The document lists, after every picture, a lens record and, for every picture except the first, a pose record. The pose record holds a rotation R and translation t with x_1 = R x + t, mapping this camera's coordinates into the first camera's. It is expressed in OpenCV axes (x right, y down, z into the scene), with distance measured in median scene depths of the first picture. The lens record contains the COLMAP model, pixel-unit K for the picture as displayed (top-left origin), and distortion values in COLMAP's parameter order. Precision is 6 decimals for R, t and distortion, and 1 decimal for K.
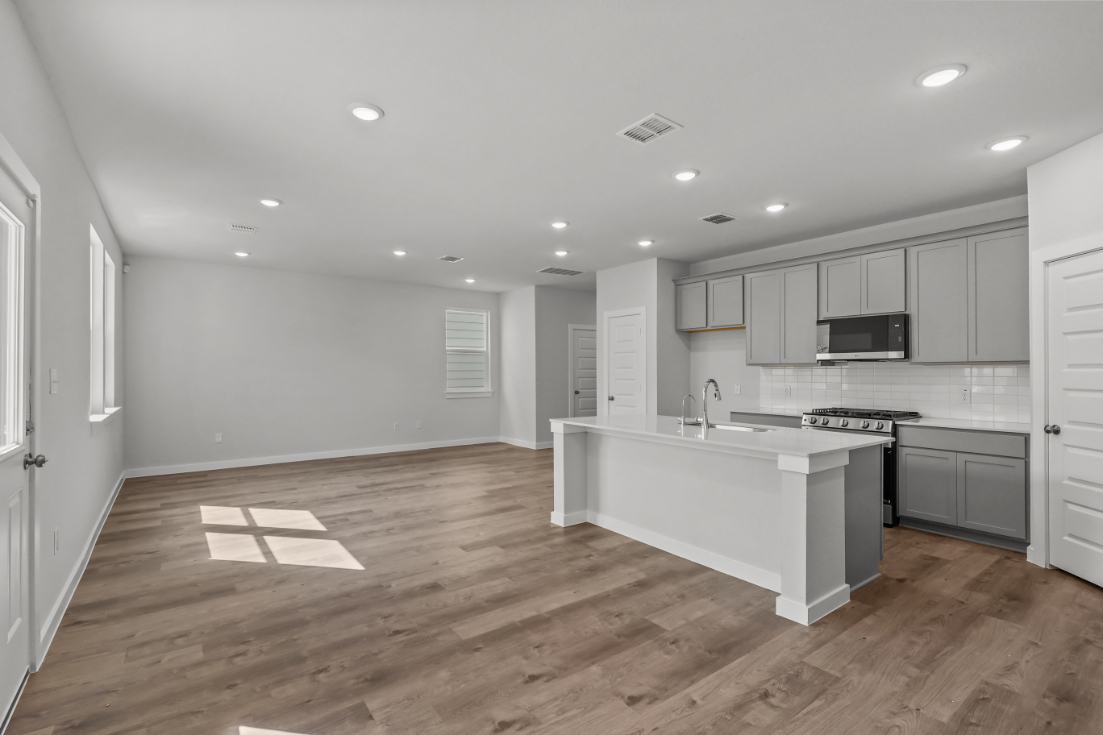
lens RADIAL K [[508.5, 0, 546.3], [0, 508.5, 368.6], [0, 0, 1]] dist [-0.006470, 0.002675]
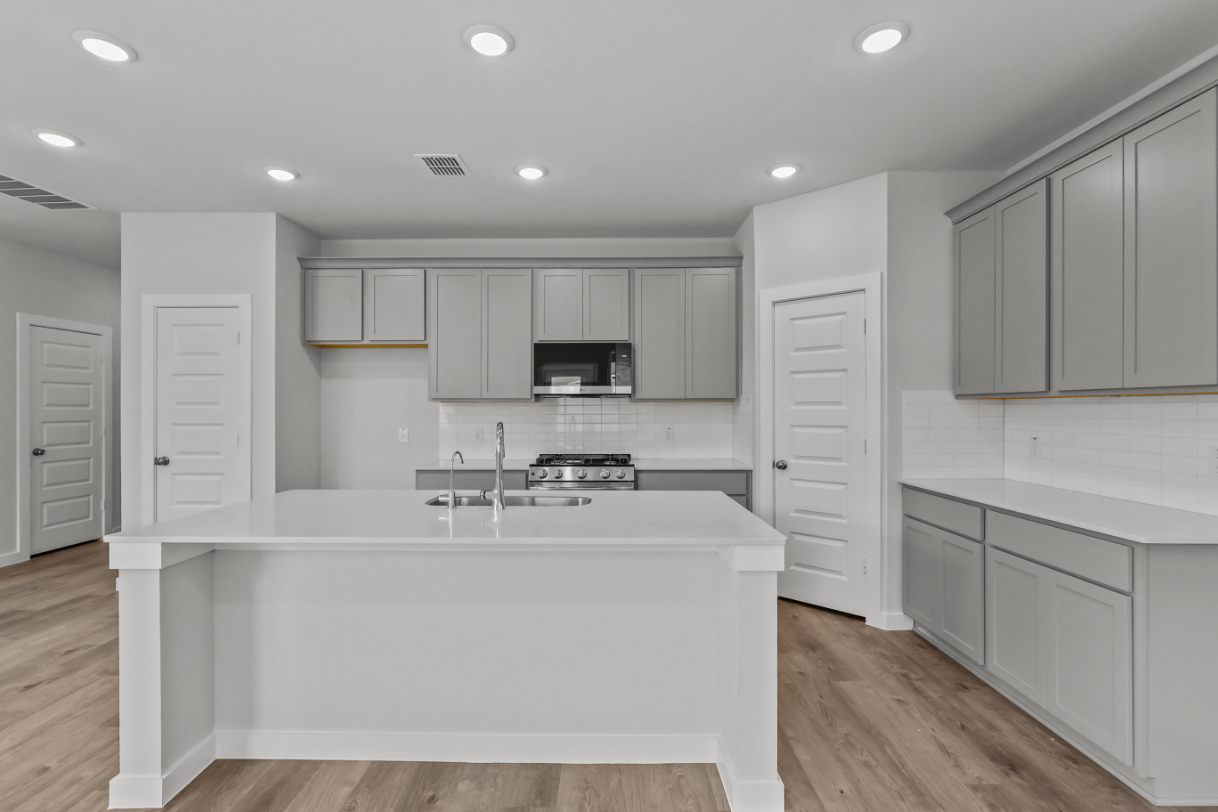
lens RADIAL K [[561.5, 0, 606.1], [0, 561.5, 411.8], [0, 0, 1]] dist [-0.006470, 0.002675]
pose [[0.595427, -0.003288, 0.803403, -0.121415], [-0.003125, 0.999975, 0.006409, 0.004593], [-0.803403, -0.006327, 0.595402, 0.545339]]
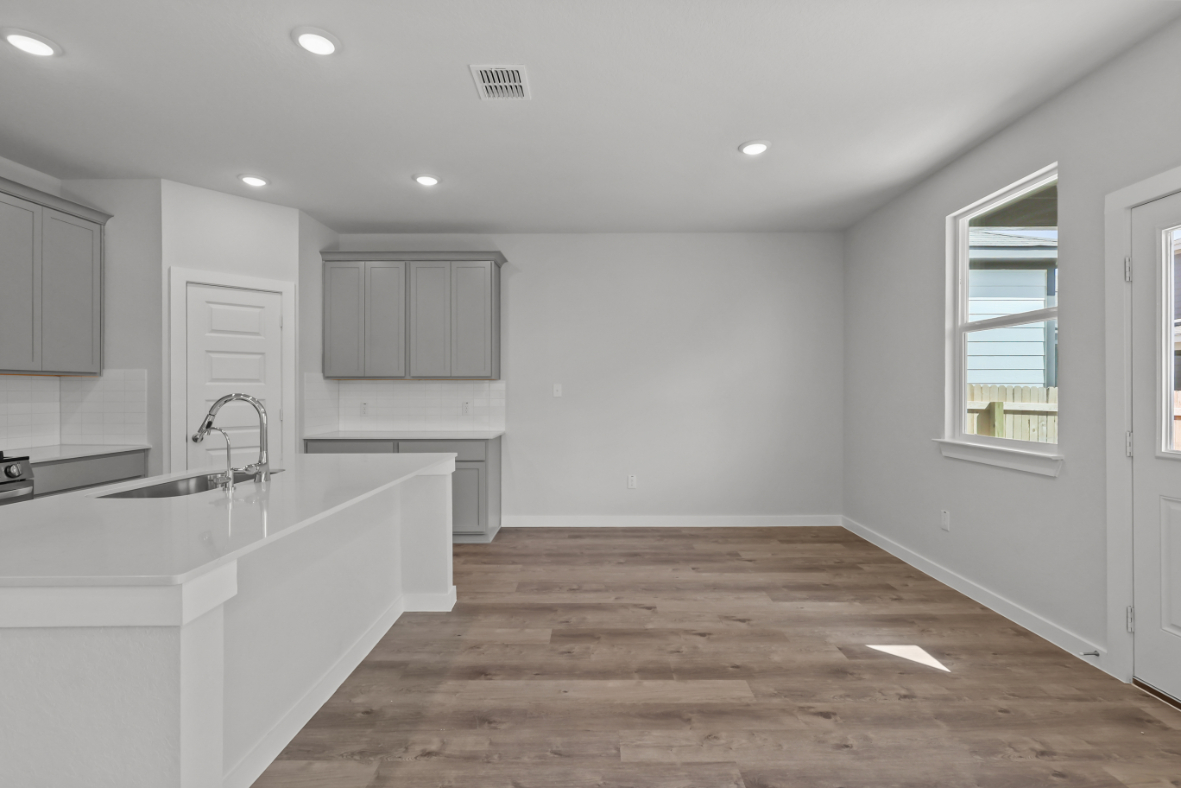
lens RADIAL K [[544.5, 0, 591.3], [0, 544.5, 393.5], [0, 0, 1]] dist [-0.006470, 0.002675]
pose [[-0.802688, -0.001892, 0.596396, -0.345039], [-0.002239, 0.999997, 0.000160, 0.019844], [-0.596395, -0.001207, -0.802690, 1.294933]]
